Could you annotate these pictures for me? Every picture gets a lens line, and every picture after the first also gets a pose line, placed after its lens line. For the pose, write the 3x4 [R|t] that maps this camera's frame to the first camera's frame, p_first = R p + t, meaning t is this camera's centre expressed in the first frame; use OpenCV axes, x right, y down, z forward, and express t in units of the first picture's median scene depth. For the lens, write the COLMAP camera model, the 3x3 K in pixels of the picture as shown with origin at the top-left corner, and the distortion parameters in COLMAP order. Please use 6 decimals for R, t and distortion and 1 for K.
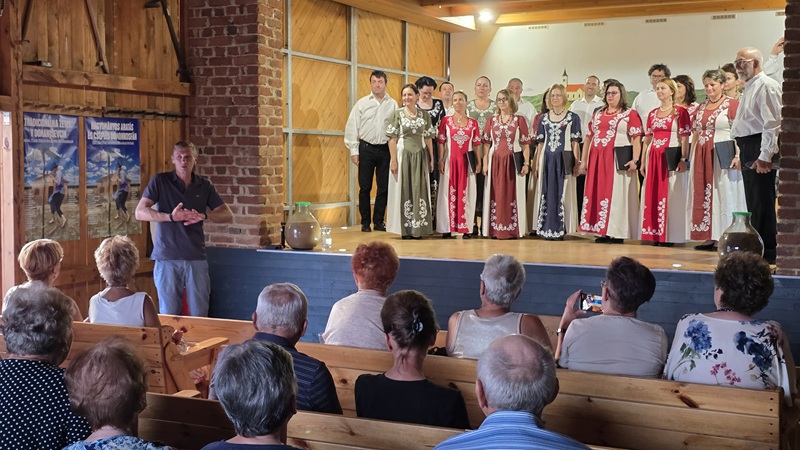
lens RADIAL K [[1102.6, 0, 400.0], [0, 1102.6, 225.0], [0, 0, 1]] dist [0.263995, -1.061544]
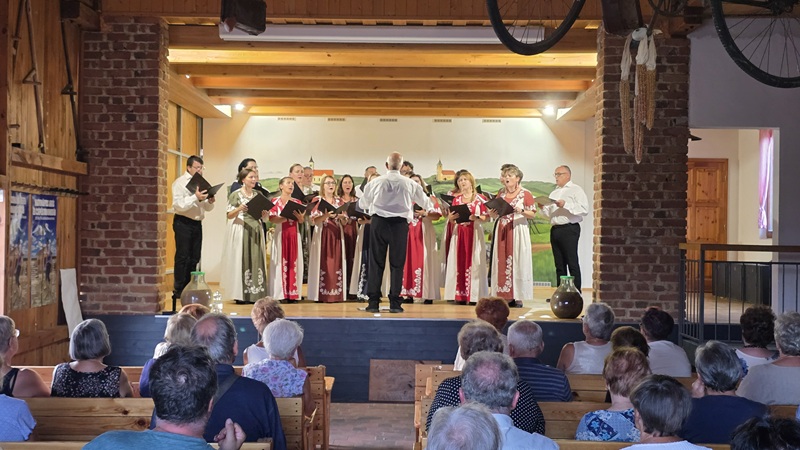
lens RADIAL K [[1102.6, 0, 400.0], [0, 1102.6, 225.0], [0, 0, 1]] dist [0.263995, -1.061544]
pose [[0.906334, 0.010744, 0.422426, -0.374640], [0.016133, 0.998068, -0.059999, 0.002792], [-0.422254, 0.061194, 0.904410, -0.109208]]
